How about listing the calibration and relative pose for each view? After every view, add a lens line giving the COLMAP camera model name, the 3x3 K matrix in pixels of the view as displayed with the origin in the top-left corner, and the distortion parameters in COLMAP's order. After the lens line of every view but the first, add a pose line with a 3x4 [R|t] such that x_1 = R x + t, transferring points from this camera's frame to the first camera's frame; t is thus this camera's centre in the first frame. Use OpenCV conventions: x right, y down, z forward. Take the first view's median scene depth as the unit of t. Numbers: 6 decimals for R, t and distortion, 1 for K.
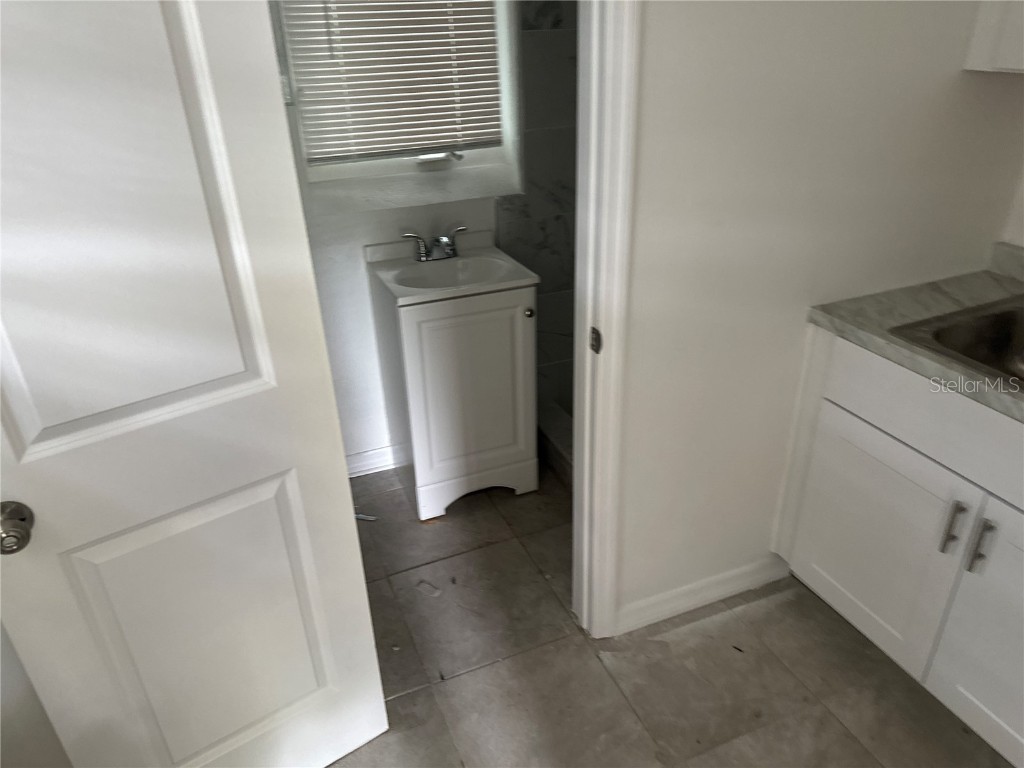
lens RADIAL K [[724.0, 0, 515.9], [0, 724.0, 392.7], [0, 0, 1]] dist [0.053011, -0.061965]
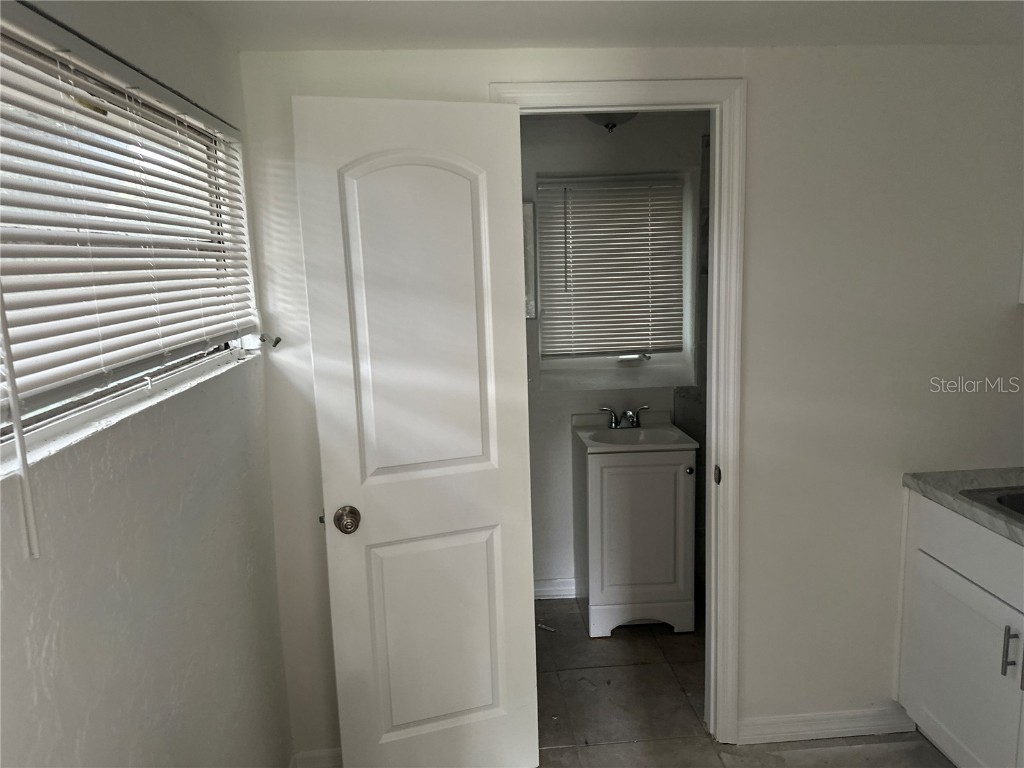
lens RADIAL K [[724.0, 0, 519.2], [0, 724.0, 367.1], [0, 0, 1]] dist [0.053011, -0.061965]
pose [[0.950366, 0.047306, -0.307517, 0.137365], [-0.144618, 0.942280, -0.301985, 0.170923], [0.275482, 0.331468, 0.902352, -0.355226]]
